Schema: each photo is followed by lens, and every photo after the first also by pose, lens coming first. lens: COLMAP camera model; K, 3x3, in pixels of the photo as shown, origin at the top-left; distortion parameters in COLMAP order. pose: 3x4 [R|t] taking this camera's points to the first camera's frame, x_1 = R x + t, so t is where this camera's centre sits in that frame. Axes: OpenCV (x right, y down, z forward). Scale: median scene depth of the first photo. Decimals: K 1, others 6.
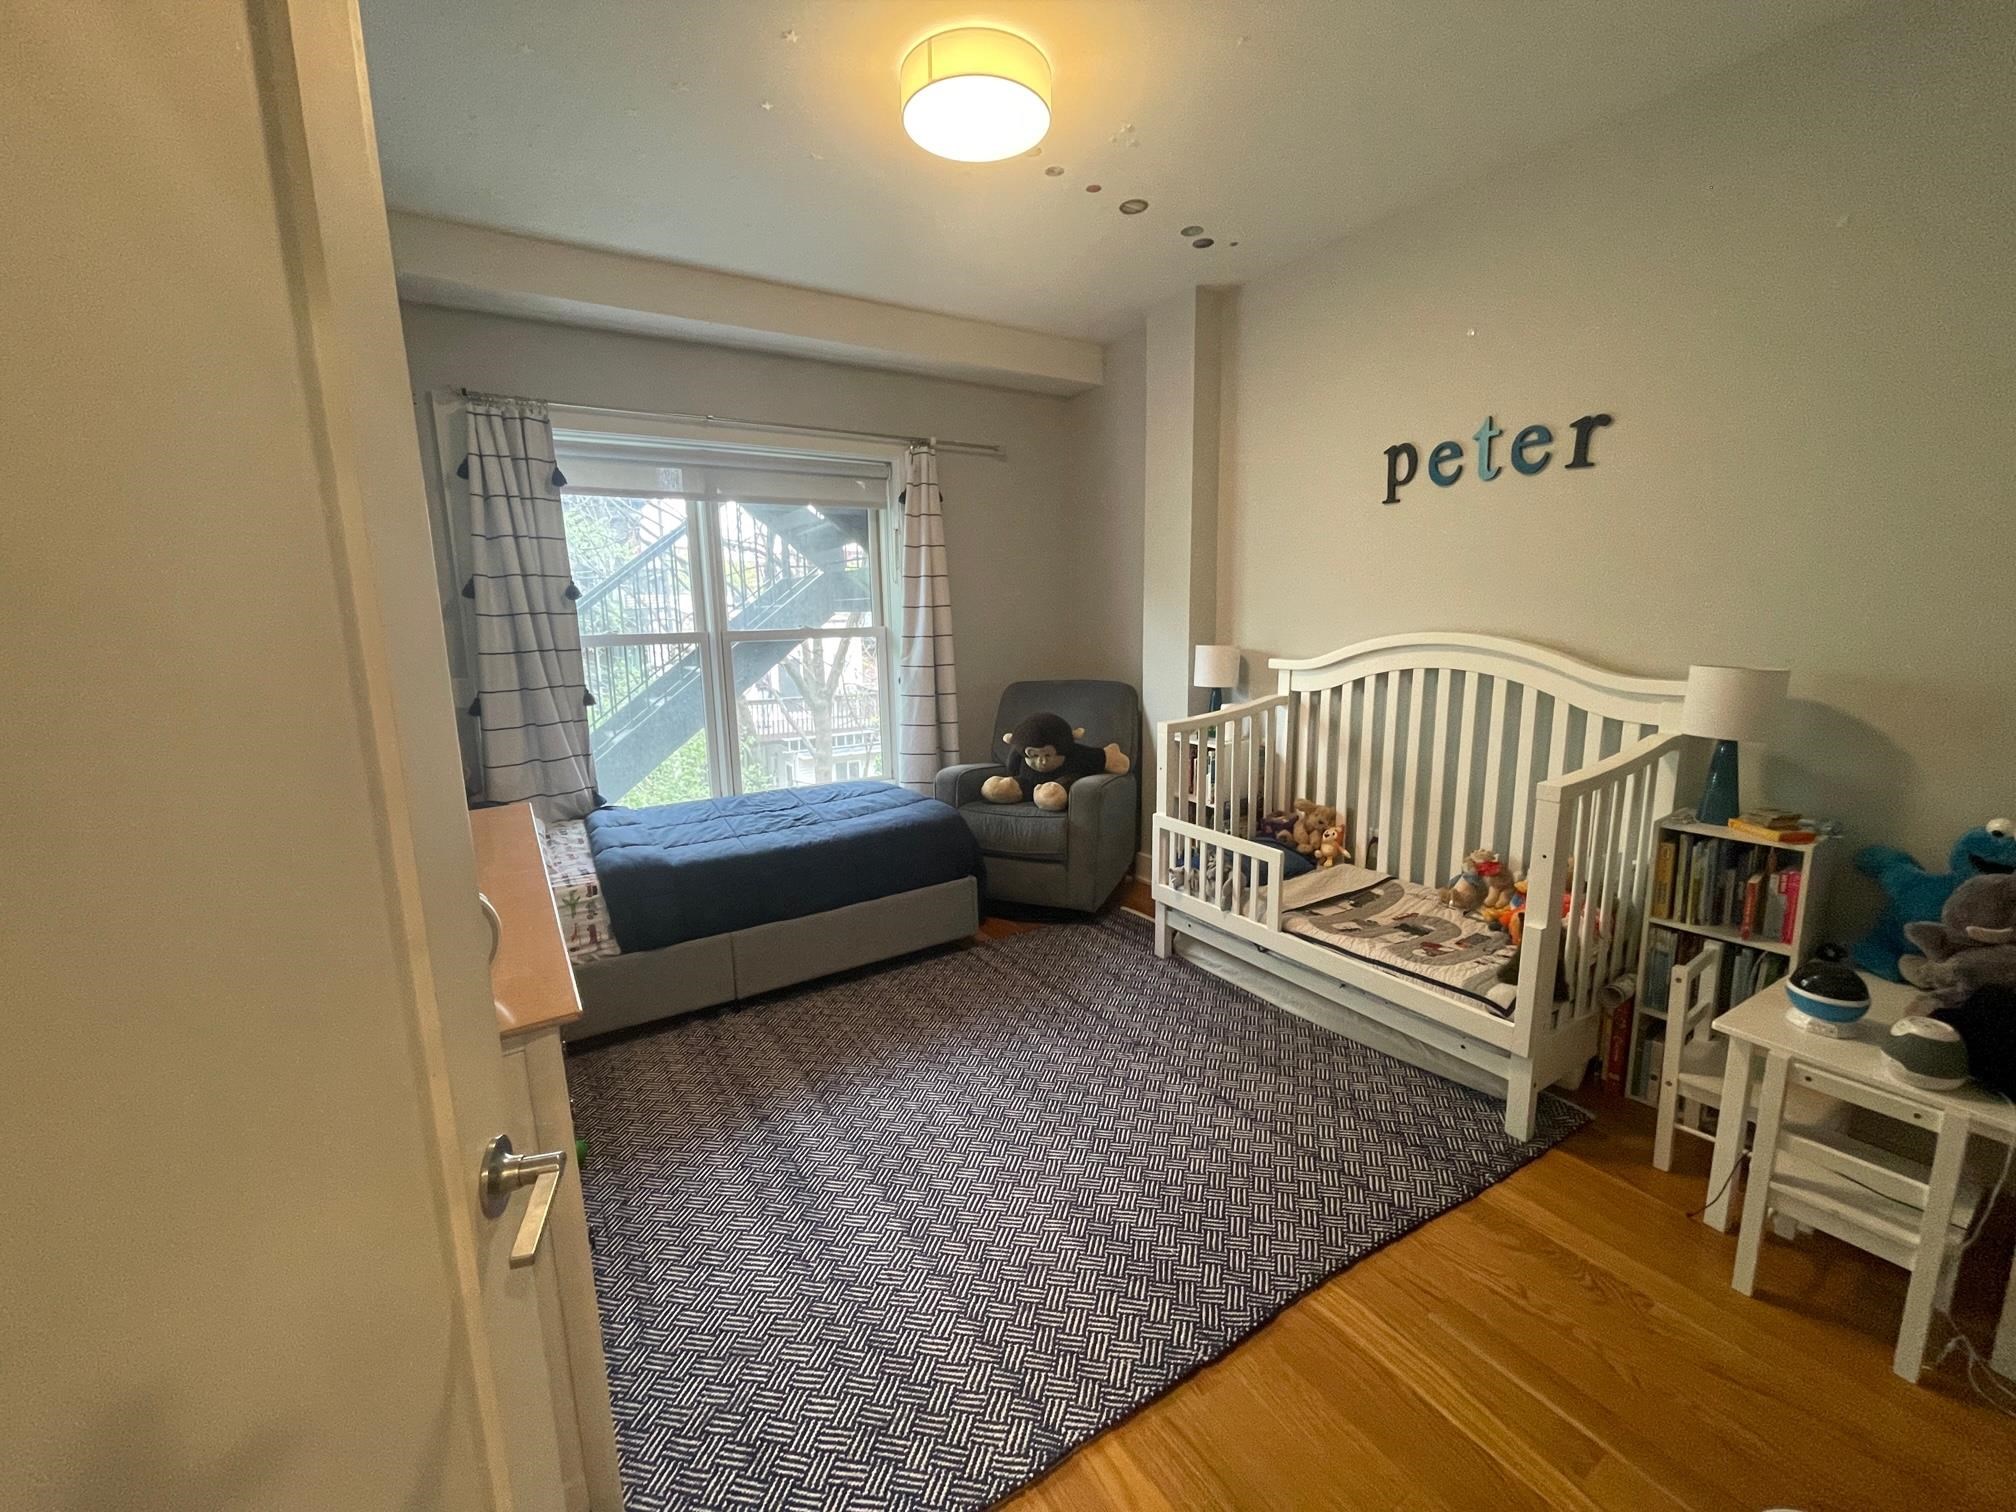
lens RADIAL K [[814.0, 0, 1007.9], [0, 814.0, 743.6], [0, 0, 1]] dist [-0.007969, 0.000810]
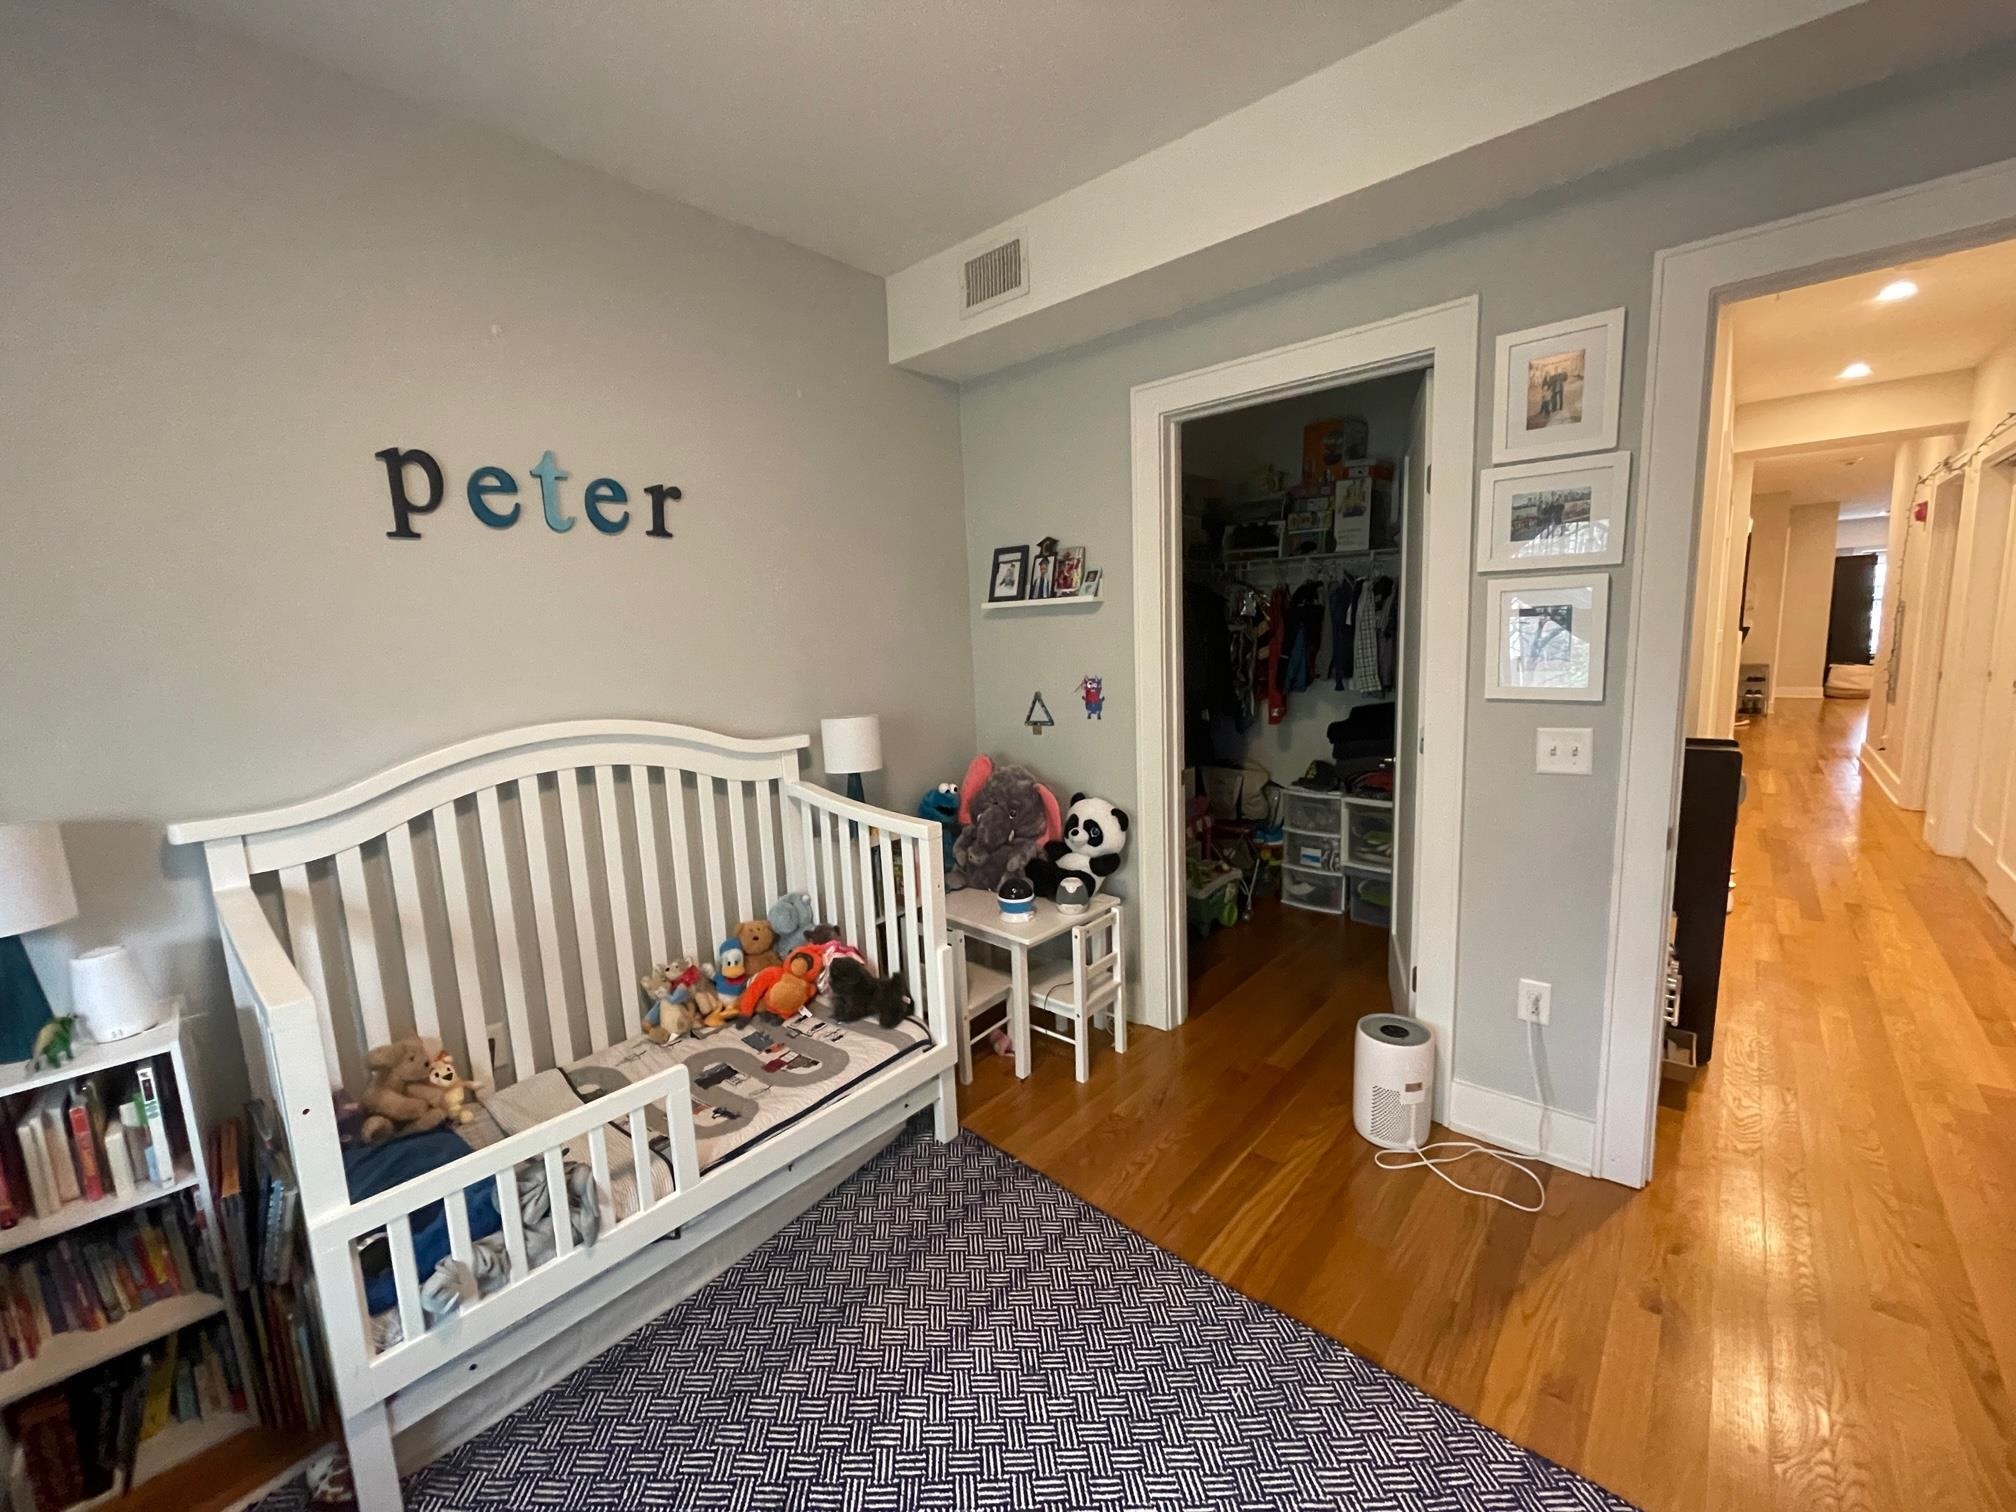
lens RADIAL K [[814.0, 0, 1000.2], [0, 814.0, 756.7], [0, 0, 1]] dist [-0.007969, 0.000810]
pose [[-0.273369, -0.107166, 0.955921, -0.310314], [0.213396, 0.962255, 0.168902, -0.150486], [-0.937940, 0.250163, -0.240182, 0.826046]]
